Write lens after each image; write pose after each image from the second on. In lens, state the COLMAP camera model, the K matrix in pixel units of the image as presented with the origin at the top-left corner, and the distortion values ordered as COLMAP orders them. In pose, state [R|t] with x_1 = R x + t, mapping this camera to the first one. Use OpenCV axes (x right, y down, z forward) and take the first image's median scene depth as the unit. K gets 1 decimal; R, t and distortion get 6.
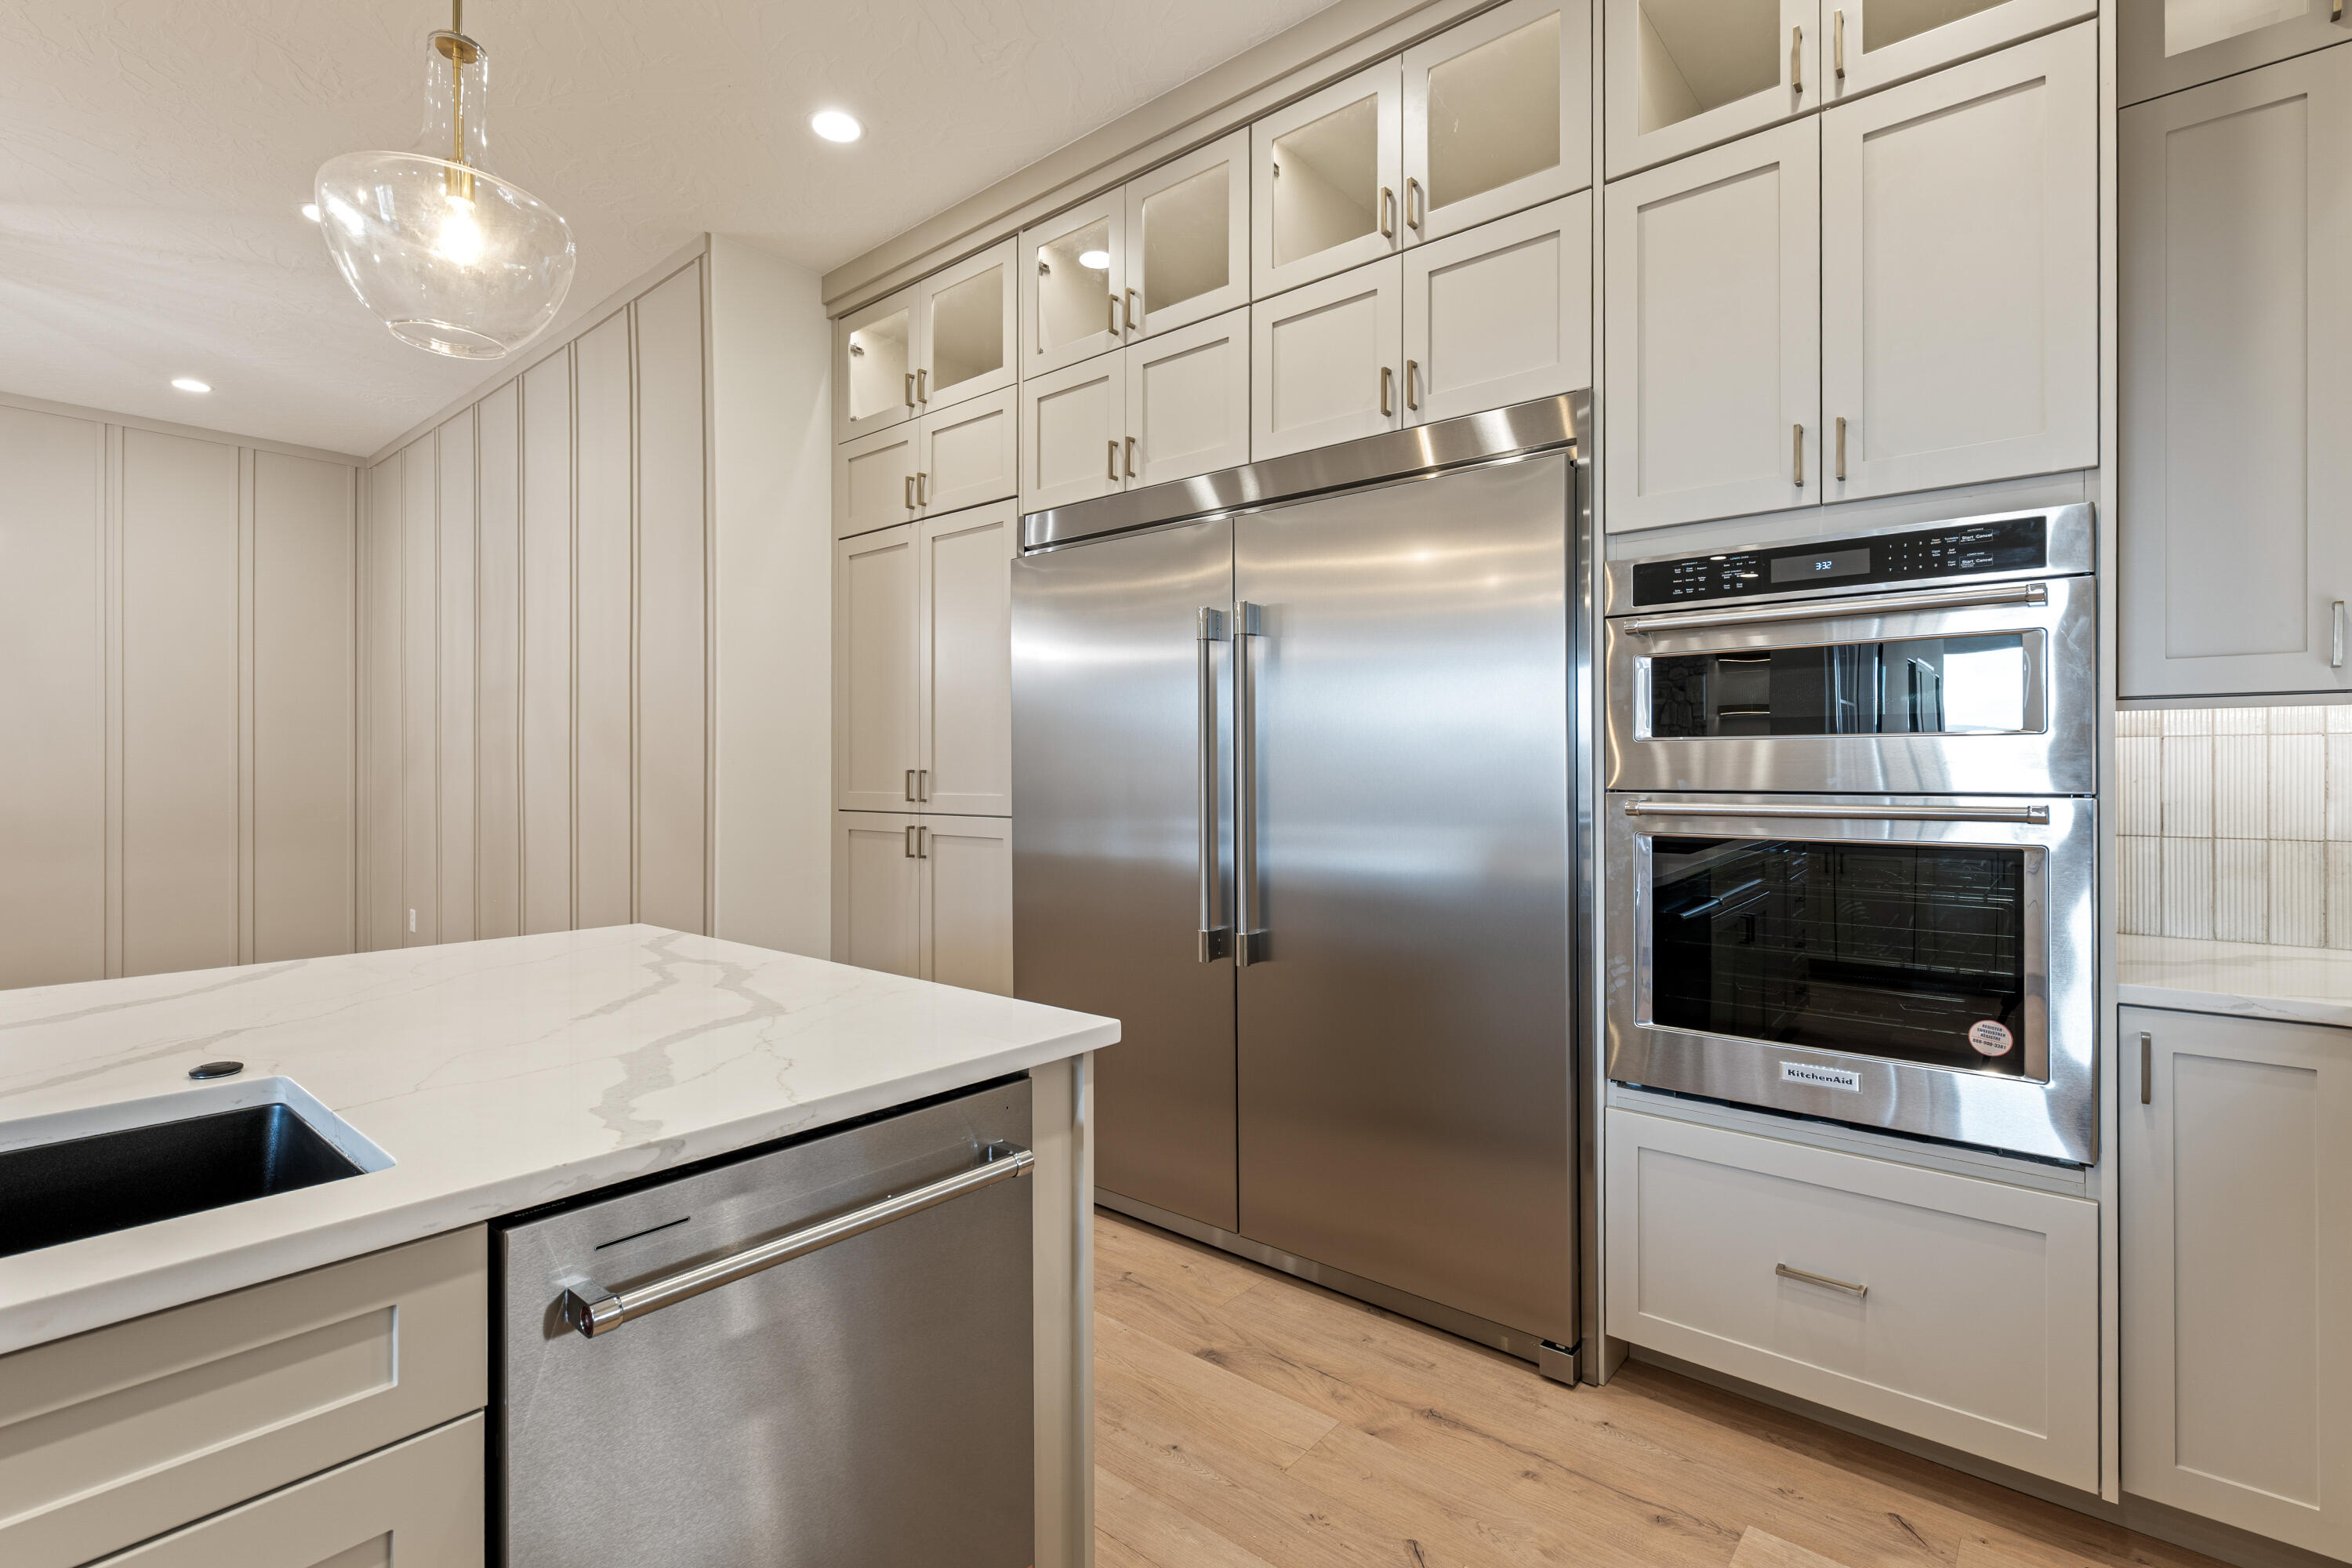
lens RADIAL K [[1083.1, 0, 1170.1], [0, 1083.1, 767.1], [0, 0, 1]] dist [0.005838, -0.000821]
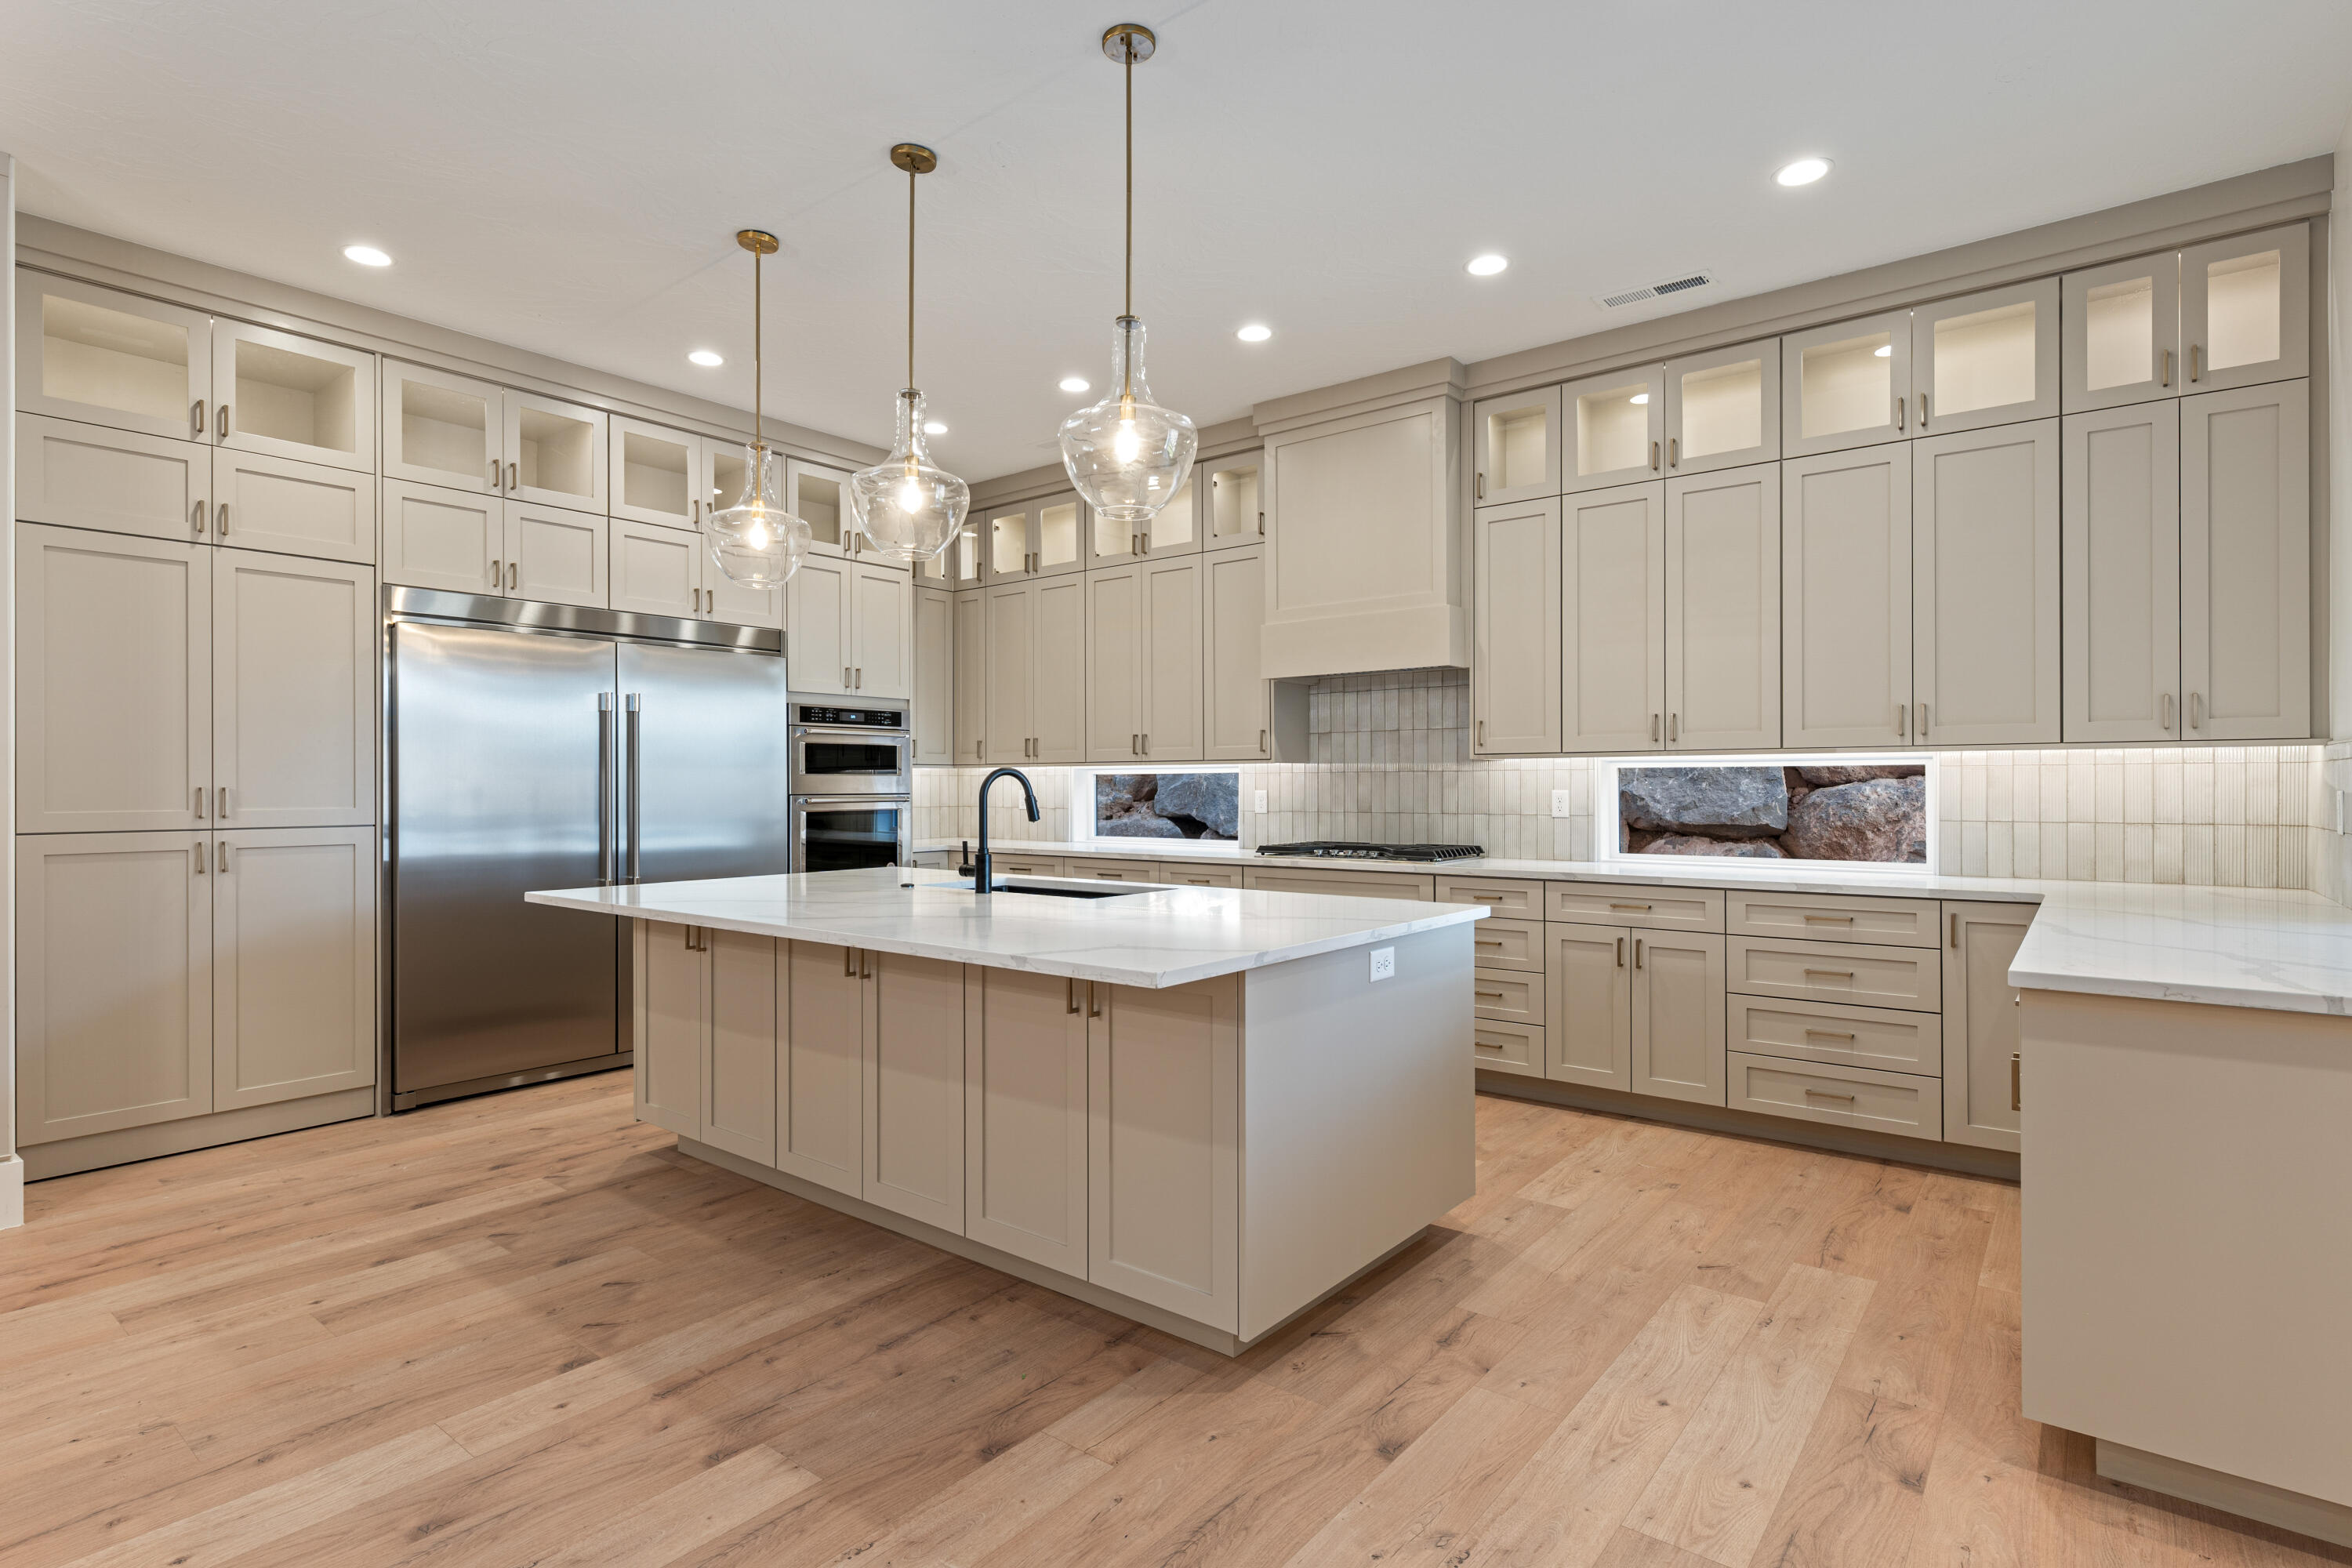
lens RADIAL K [[1178.9, 0, 1166.9], [0, 1178.9, 781.9], [0, 0, 1]] dist [0.009819, -0.001508]
pose [[-0.023885, 0.005129, 0.999702, -2.377092], [0.002245, 0.999985, -0.005077, 0.008372], [-0.999712, 0.002123, -0.023896, 0.203567]]
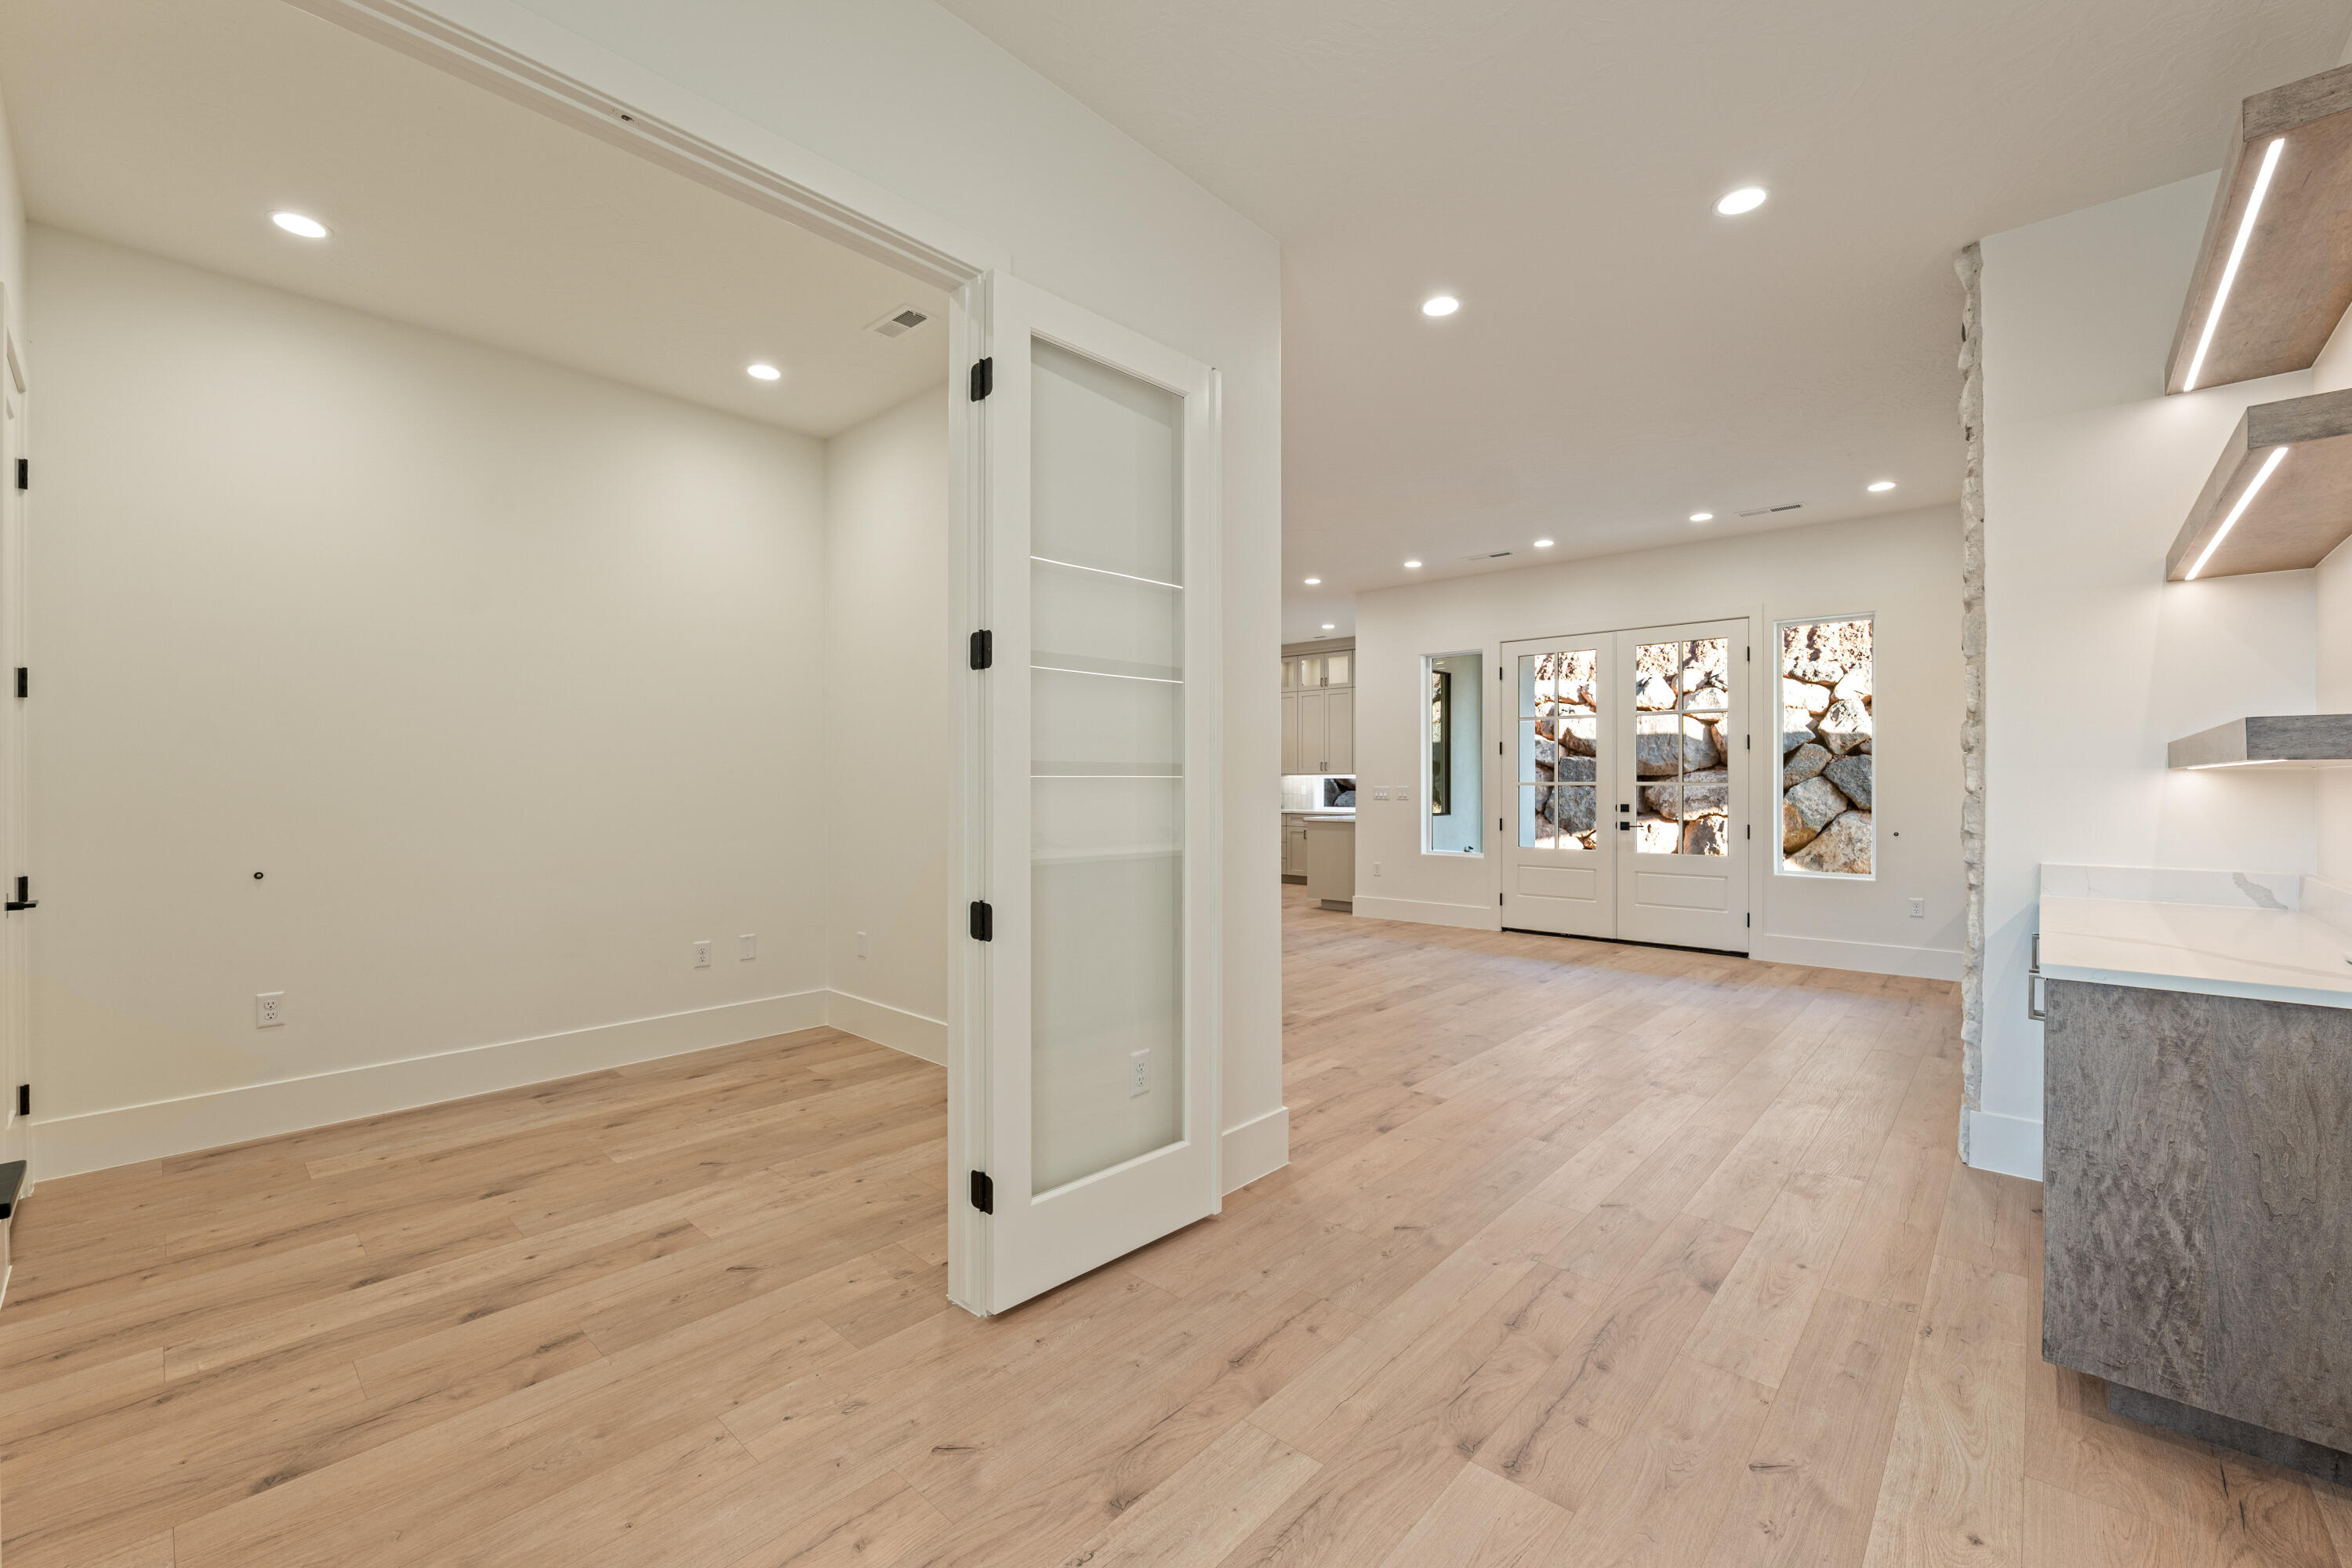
lens RADIAL K [[962.0, 0, 1171.2], [0, 962.0, 787.3], [0, 0, 1]] dist [-0.012076, 0.000039]
pose [[0.041125, -0.002273, 0.999151, -5.981532], [0.000395, 0.999997, 0.002259, 0.011655], [-0.999154, 0.000302, 0.041126, -0.093571]]
